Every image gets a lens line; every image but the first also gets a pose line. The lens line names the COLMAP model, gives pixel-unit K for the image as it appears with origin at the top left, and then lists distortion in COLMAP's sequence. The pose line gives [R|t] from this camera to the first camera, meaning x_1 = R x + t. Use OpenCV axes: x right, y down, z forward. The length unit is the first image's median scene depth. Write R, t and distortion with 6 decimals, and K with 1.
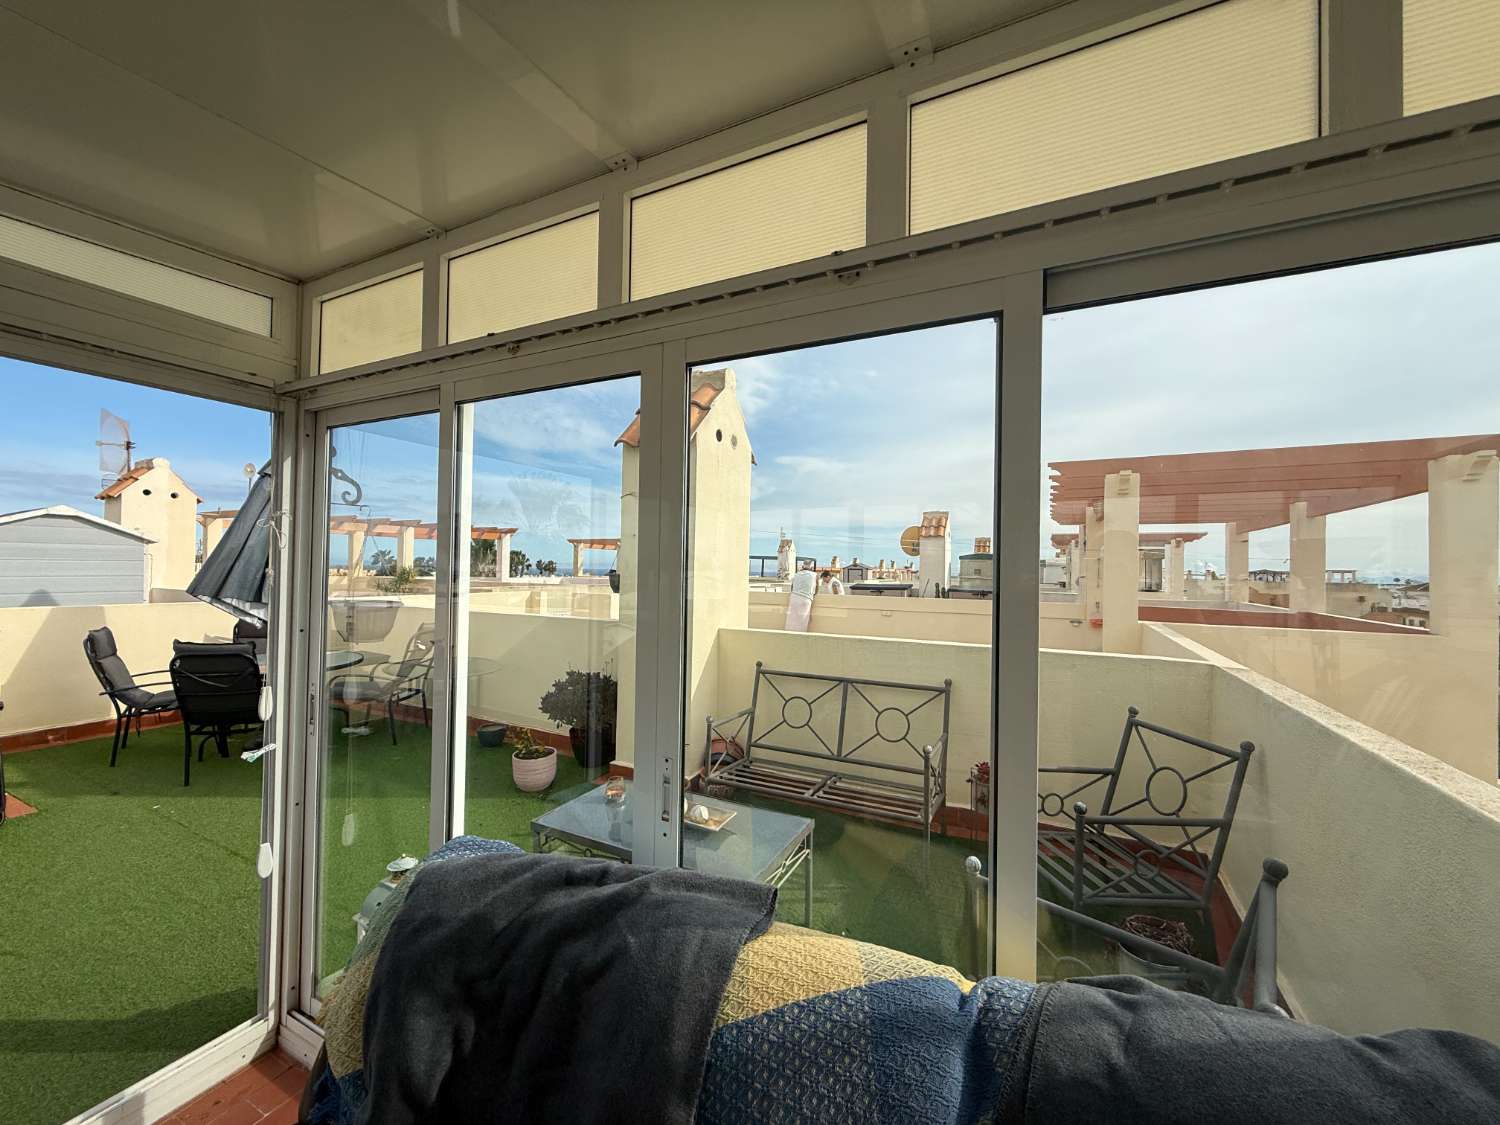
lens RADIAL K [[597.0, 0, 747.1], [0, 597.0, 564.3], [0, 0, 1]] dist [0.001694, -0.000091]
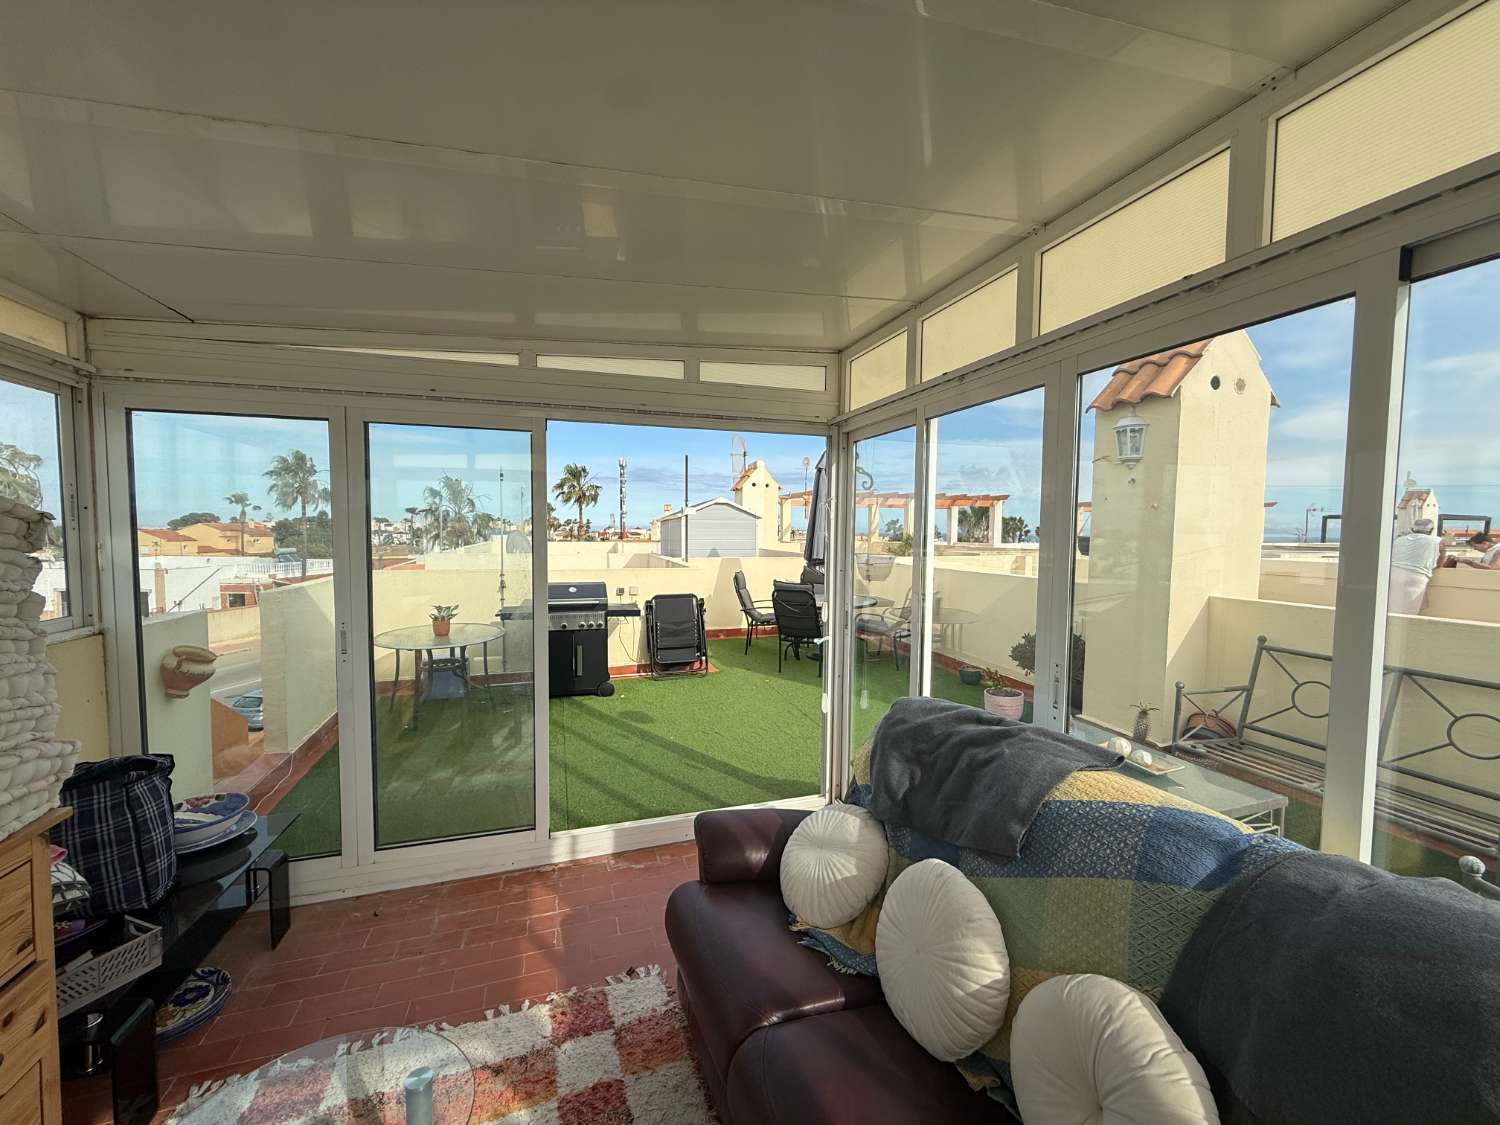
lens RADIAL K [[597.0, 0, 747.1], [0, 597.0, 564.3], [0, 0, 1]] dist [0.001694, -0.000091]
pose [[0.704538, 0.029196, -0.709065, 0.221505], [0.010583, 0.998610, 0.051633, 0.007703], [0.709587, -0.043881, 0.703250, -0.317319]]
